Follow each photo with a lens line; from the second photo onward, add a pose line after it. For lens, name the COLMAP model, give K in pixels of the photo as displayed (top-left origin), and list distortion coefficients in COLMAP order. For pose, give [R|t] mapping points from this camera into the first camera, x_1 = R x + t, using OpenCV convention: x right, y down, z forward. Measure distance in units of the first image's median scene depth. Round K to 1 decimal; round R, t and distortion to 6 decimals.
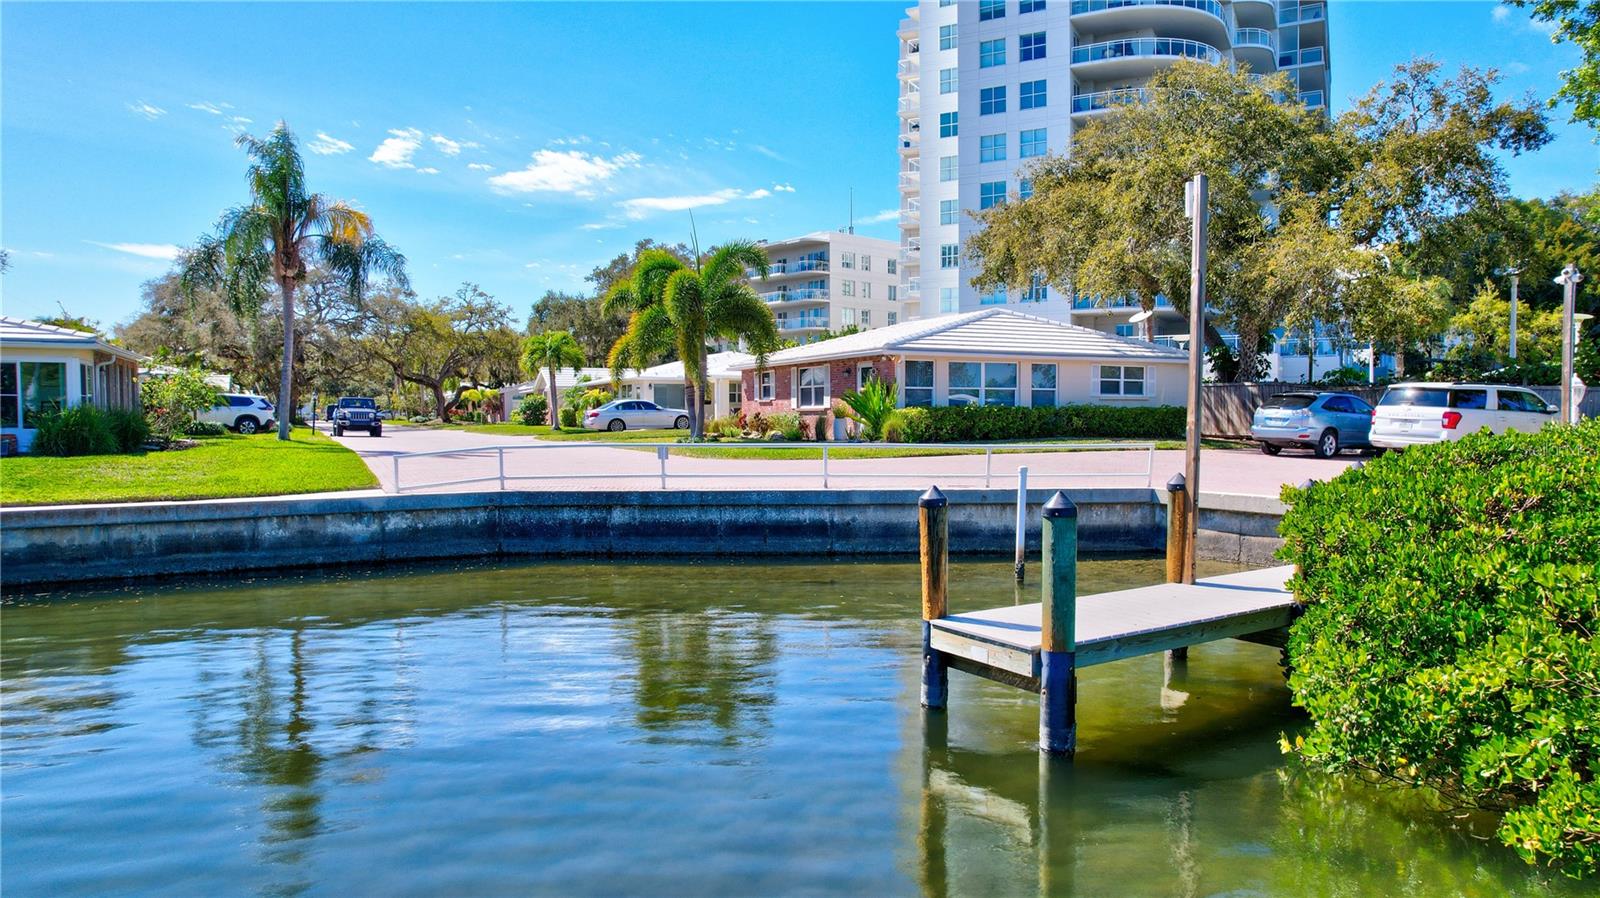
lens RADIAL K [[1041.3, 0, 800.0], [0, 1041.3, 449.0], [0, 0, 1]] dist [-0.042967, 0.002406]
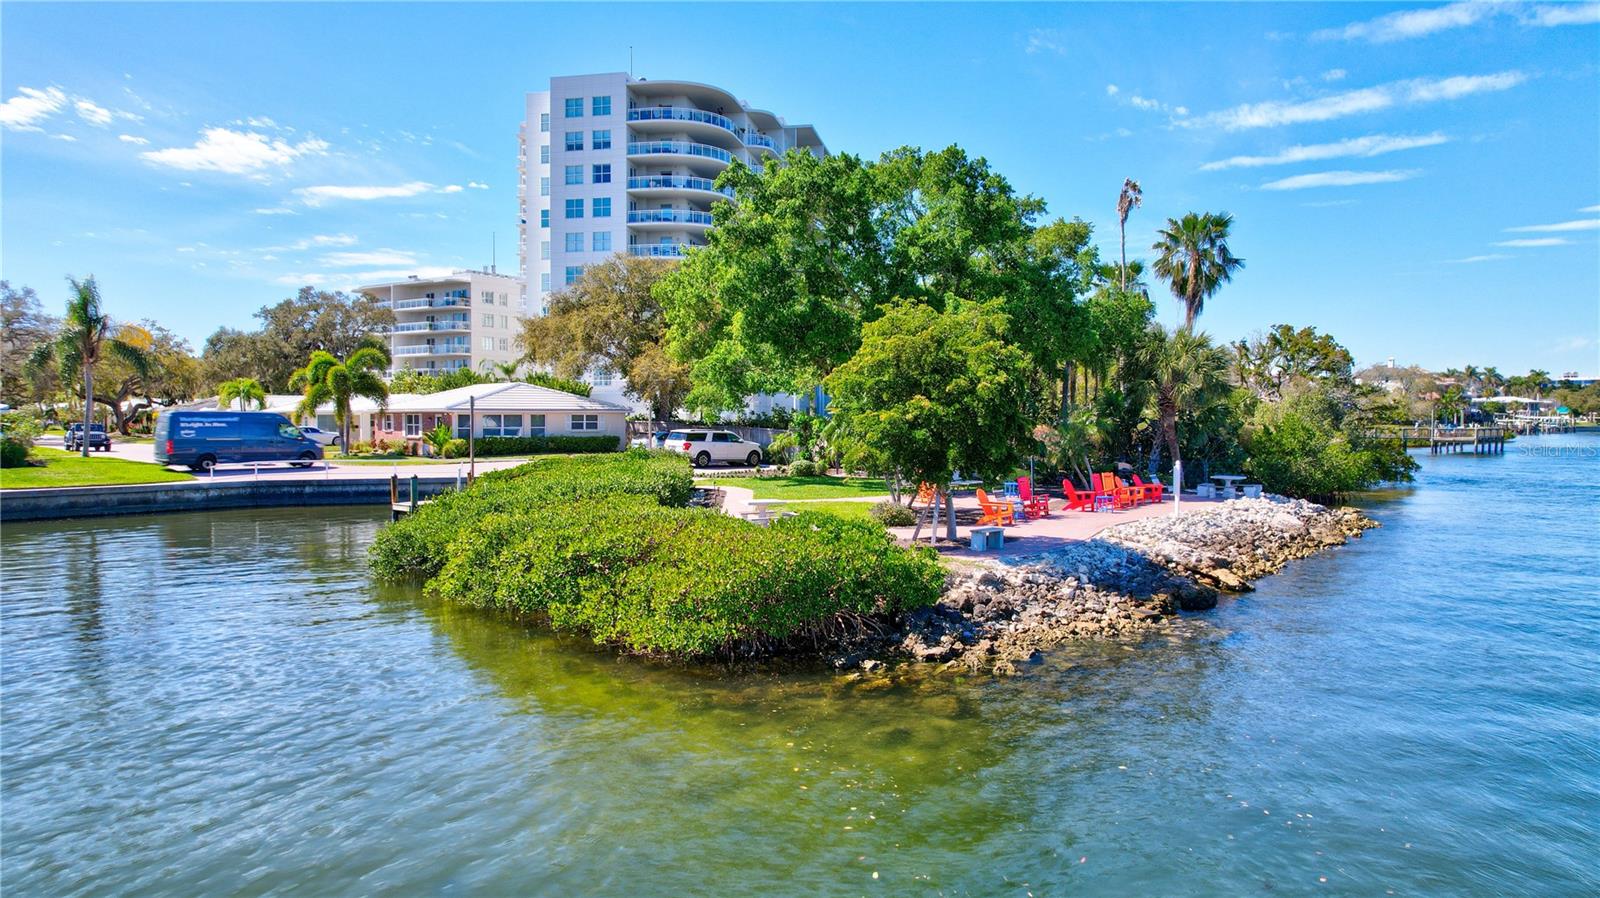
lens RADIAL K [[1041.3, 0, 800.0], [0, 1041.3, 449.0], [0, 0, 1]] dist [-0.042967, 0.002406]
pose [[0.954045, -0.005198, 0.299618, 0.112798], [0.005490, 0.999985, -0.000133, -0.013930], [-0.299613, 0.001772, 0.954059, -0.916070]]
